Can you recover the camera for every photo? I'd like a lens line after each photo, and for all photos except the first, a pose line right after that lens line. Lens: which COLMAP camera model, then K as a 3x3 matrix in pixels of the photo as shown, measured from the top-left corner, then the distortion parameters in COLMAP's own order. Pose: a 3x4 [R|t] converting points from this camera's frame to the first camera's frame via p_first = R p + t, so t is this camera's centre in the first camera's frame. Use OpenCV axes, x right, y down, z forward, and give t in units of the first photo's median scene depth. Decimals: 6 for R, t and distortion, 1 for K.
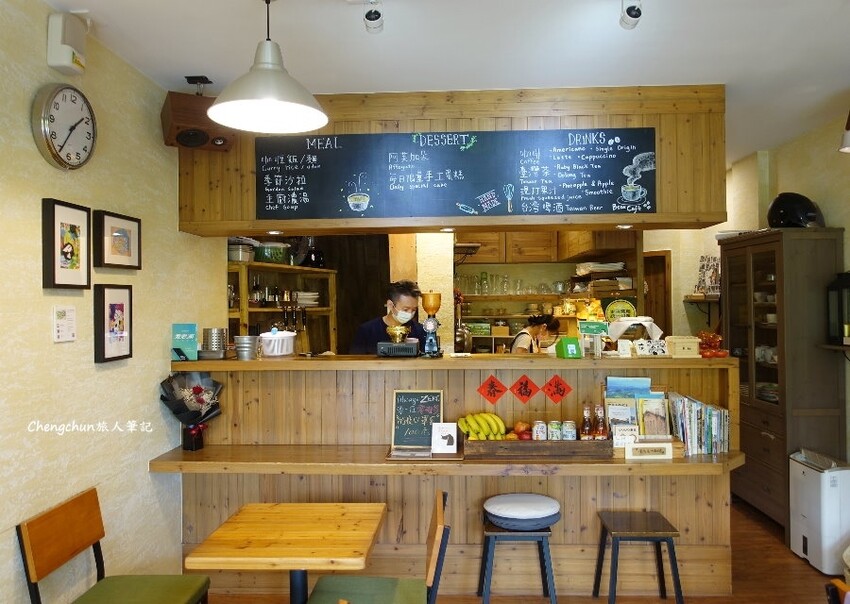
lens RADIAL K [[643.6, 0, 425.0], [0, 643.6, 302.0], [0, 0, 1]] dist [-0.006302, -0.002835]
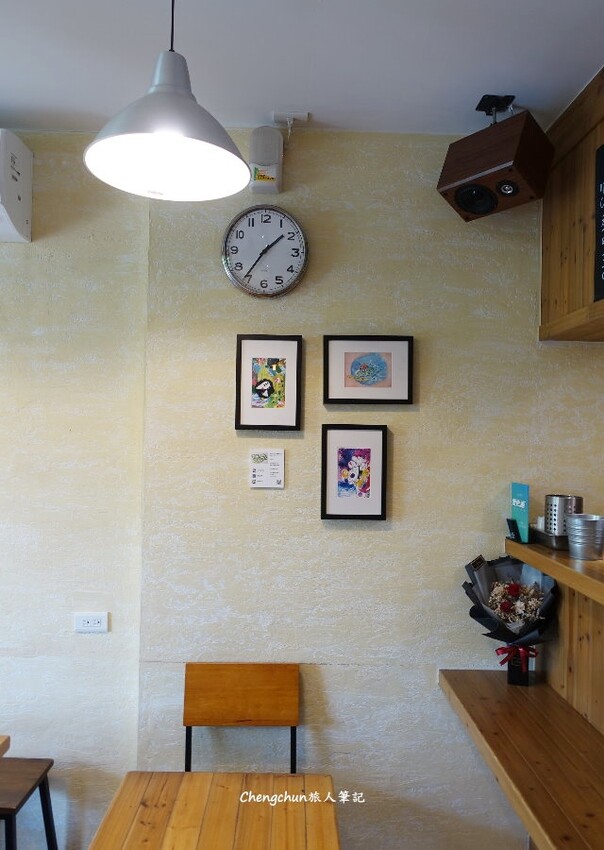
lens RADIAL K [[643.6, 0, 302.0], [0, 643.6, 425.0], [0, 0, 1]] dist [-0.006302, -0.002835]
pose [[0.057790, -0.002083, -0.998327, 0.345164], [-0.018347, 0.999827, -0.003148, -0.025301], [0.998160, 0.018498, 0.057742, 0.981974]]
